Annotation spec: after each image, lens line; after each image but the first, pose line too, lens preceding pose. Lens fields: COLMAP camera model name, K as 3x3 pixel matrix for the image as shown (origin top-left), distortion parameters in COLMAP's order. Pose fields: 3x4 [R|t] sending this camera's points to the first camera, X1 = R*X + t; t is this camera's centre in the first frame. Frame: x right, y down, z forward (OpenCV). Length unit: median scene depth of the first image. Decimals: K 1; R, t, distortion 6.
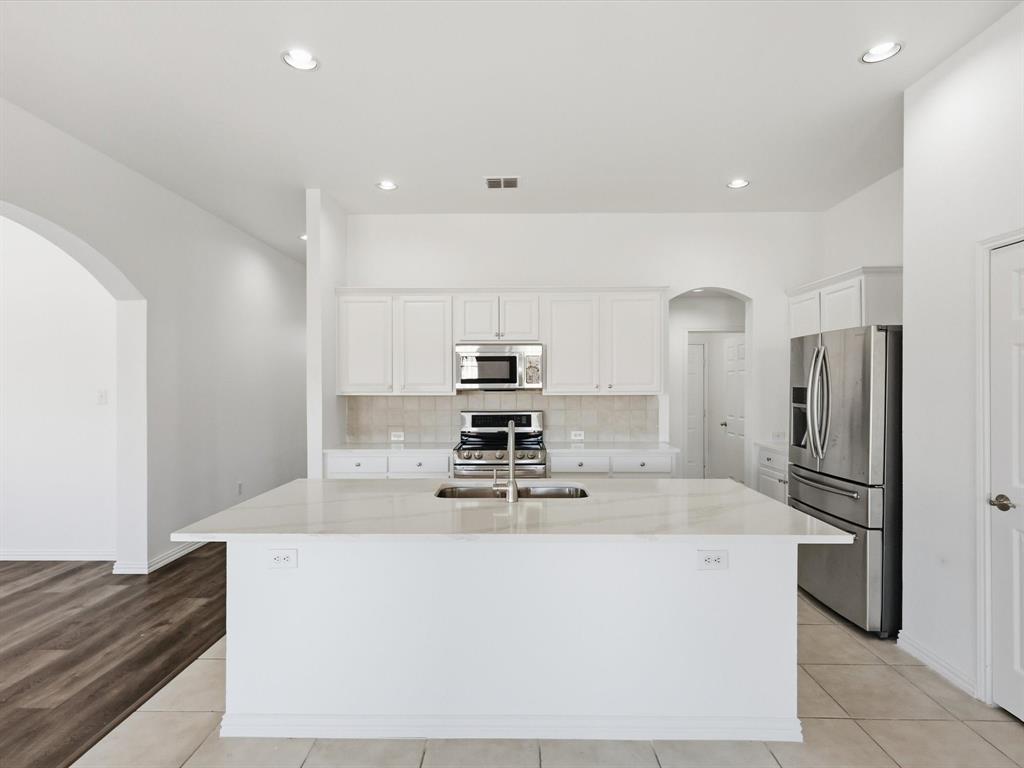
lens RADIAL K [[537.9, 0, 508.2], [0, 537.9, 385.1], [0, 0, 1]] dist [0.001349, 0.001178]
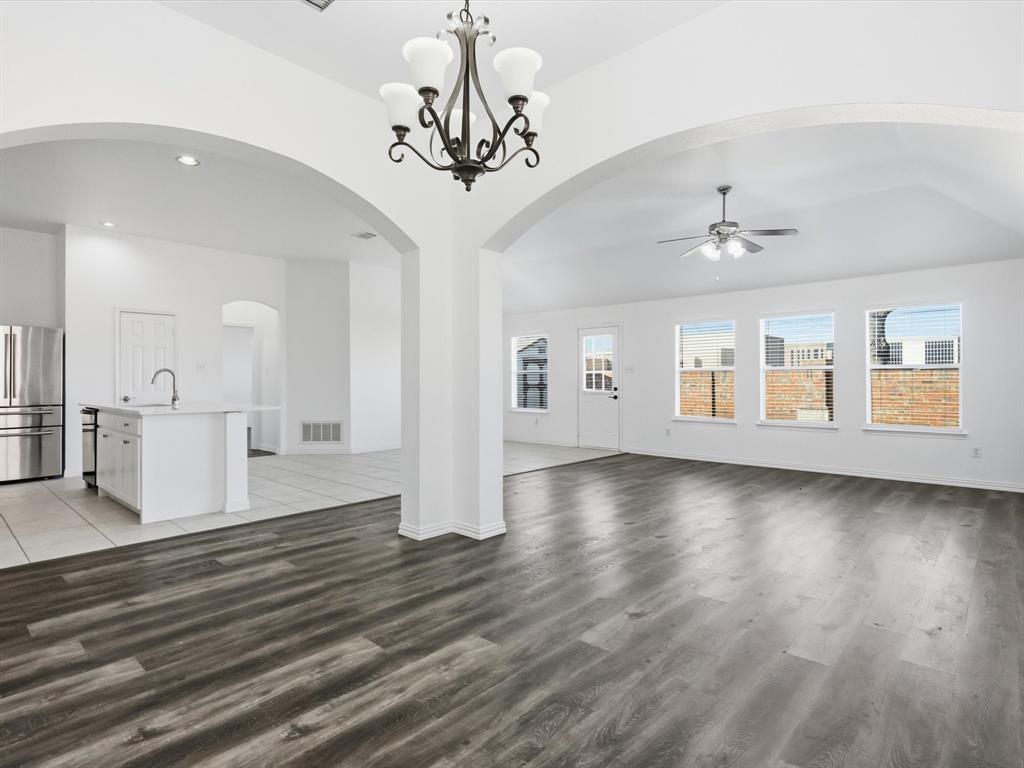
lens RADIAL K [[537.9, 0, 503.6], [0, 537.9, 388.7], [0, 0, 1]] dist [0.001349, 0.001178]
pose [[-0.743417, -0.007469, 0.668786, -1.294171], [0.003730, 0.999876, 0.015313, 0.063438], [-0.668817, 0.013878, -0.743297, 0.904767]]
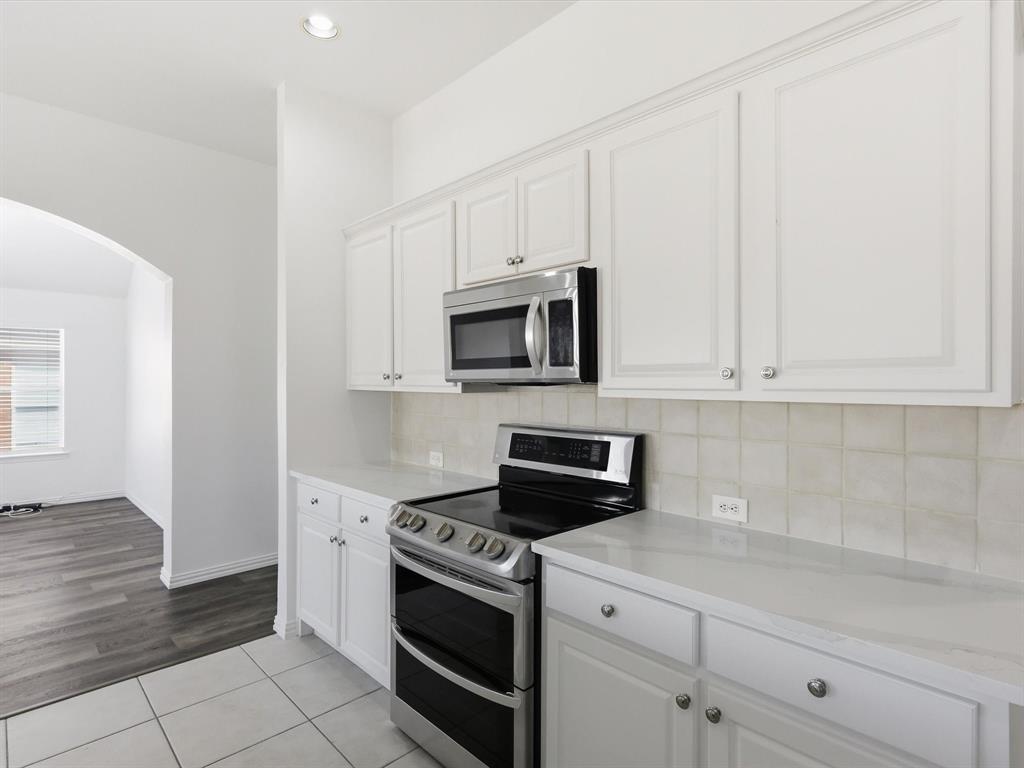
lens RADIAL K [[537.9, 0, 508.8], [0, 537.9, 383.9], [0, 0, 1]] dist [0.001349, 0.001178]
pose [[0.708809, 0.006727, -0.705368, 0.299162], [-0.003087, 0.999975, 0.006435, 0.006677], [0.705393, -0.002384, 0.708812, 0.673178]]
